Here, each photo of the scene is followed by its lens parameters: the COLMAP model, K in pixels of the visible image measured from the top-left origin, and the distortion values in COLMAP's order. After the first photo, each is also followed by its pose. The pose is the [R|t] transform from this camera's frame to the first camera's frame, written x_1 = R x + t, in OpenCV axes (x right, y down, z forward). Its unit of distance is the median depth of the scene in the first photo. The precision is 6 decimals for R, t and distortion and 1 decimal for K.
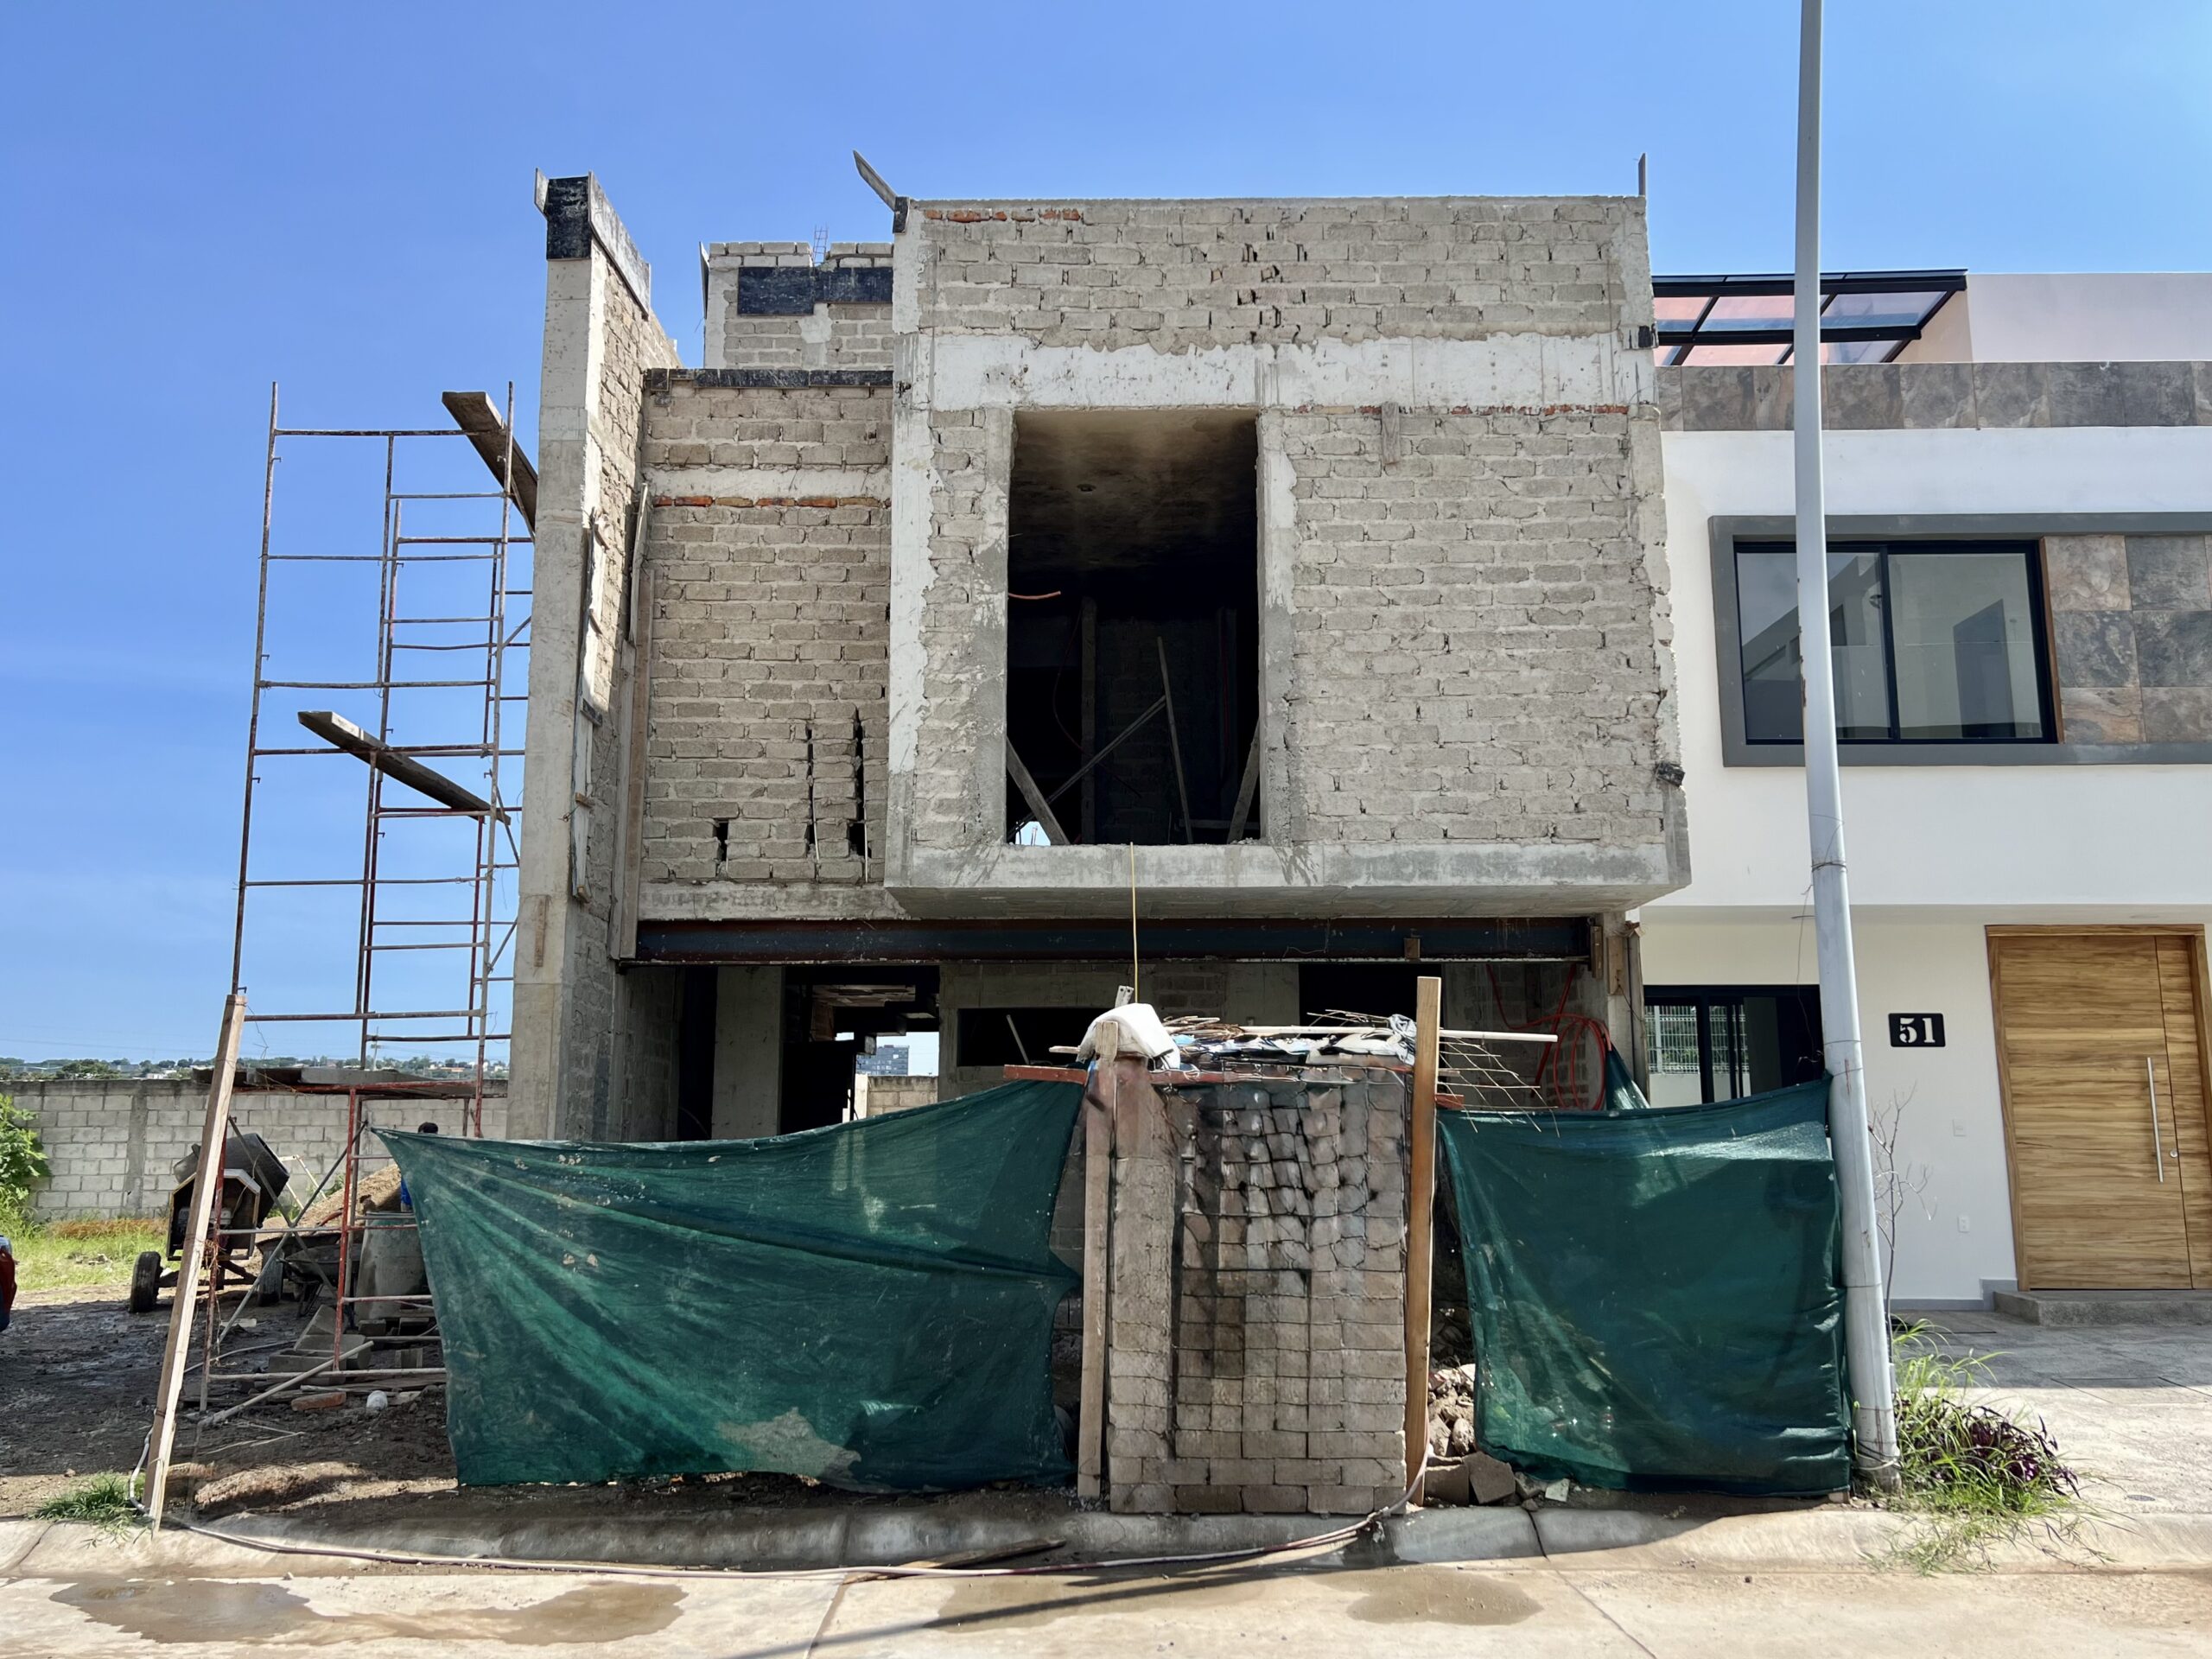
lens RADIAL K [[1699.0, 0, 1106.0], [0, 1699.0, 829.5], [0, 0, 1]] dist [0.025199, -0.002313]
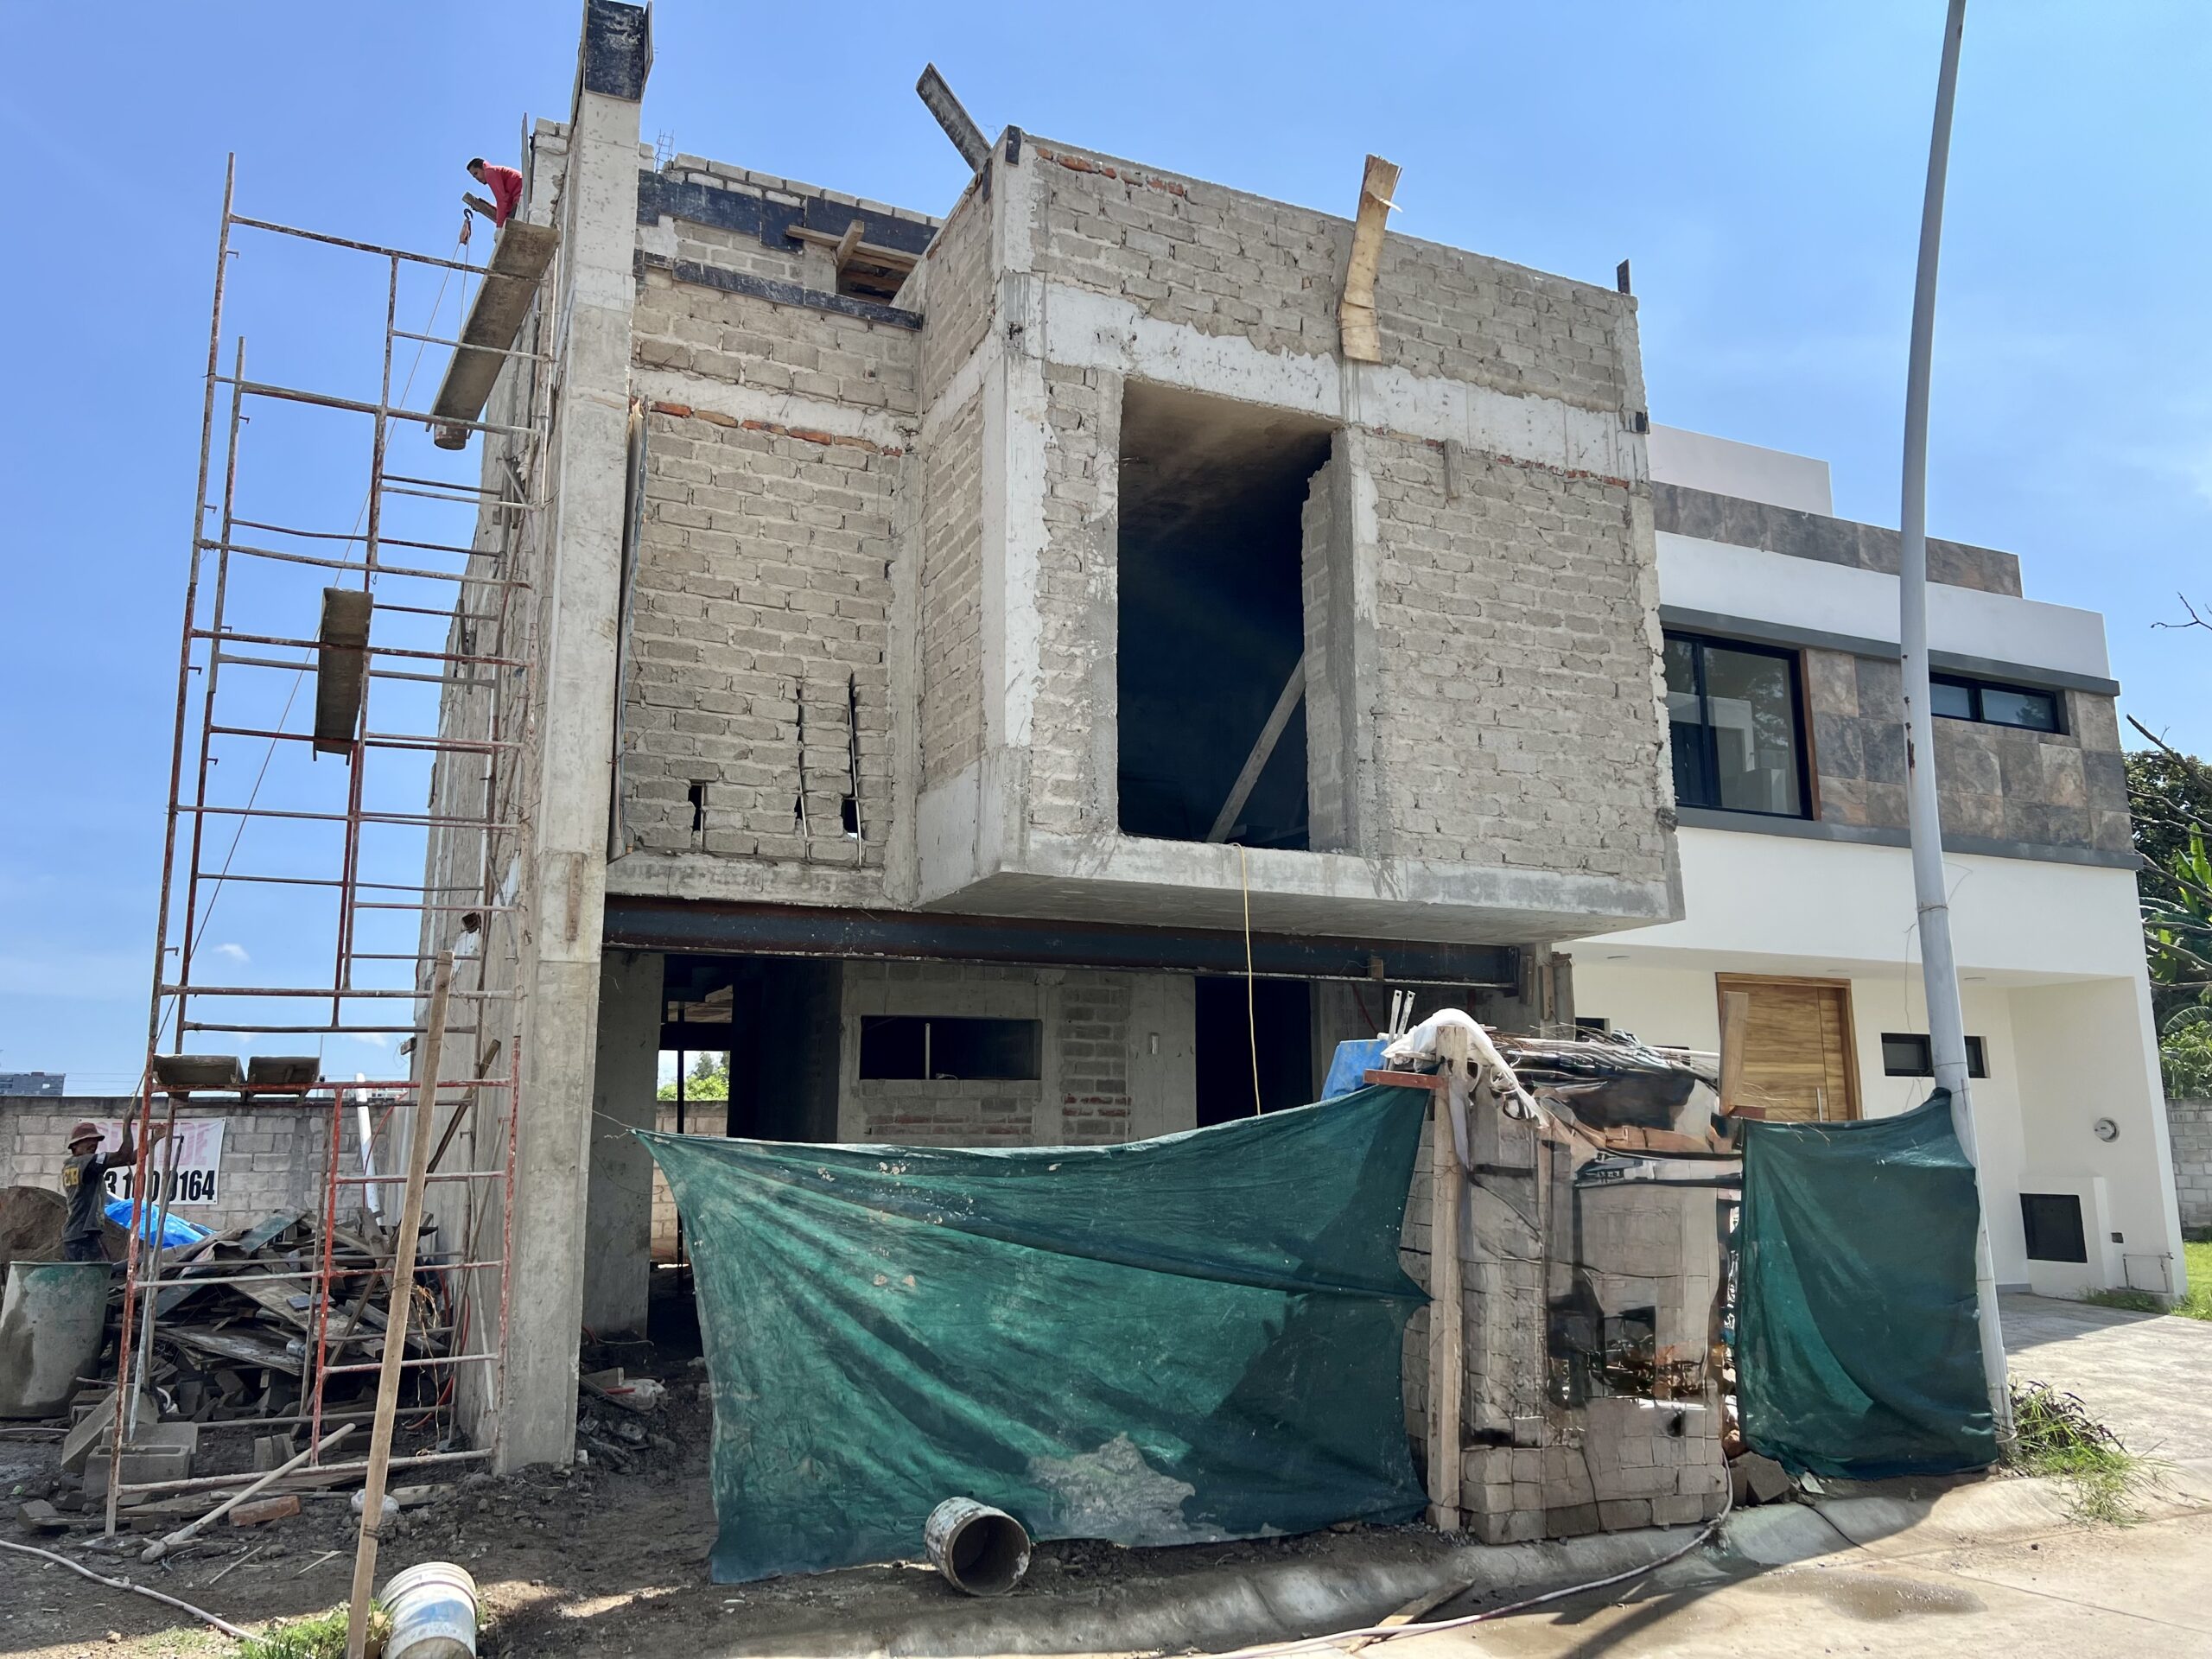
lens RADIAL K [[1671.0, 0, 1104.8], [0, 1671.0, 806.4], [0, 0, 1]] dist [0.019828, -0.002471]
pose [[0.904842, 0.085808, 0.417010, -0.427204], [-0.070282, 0.996146, -0.052477, 0.039716], [-0.419905, 0.018175, 0.907386, 0.166516]]
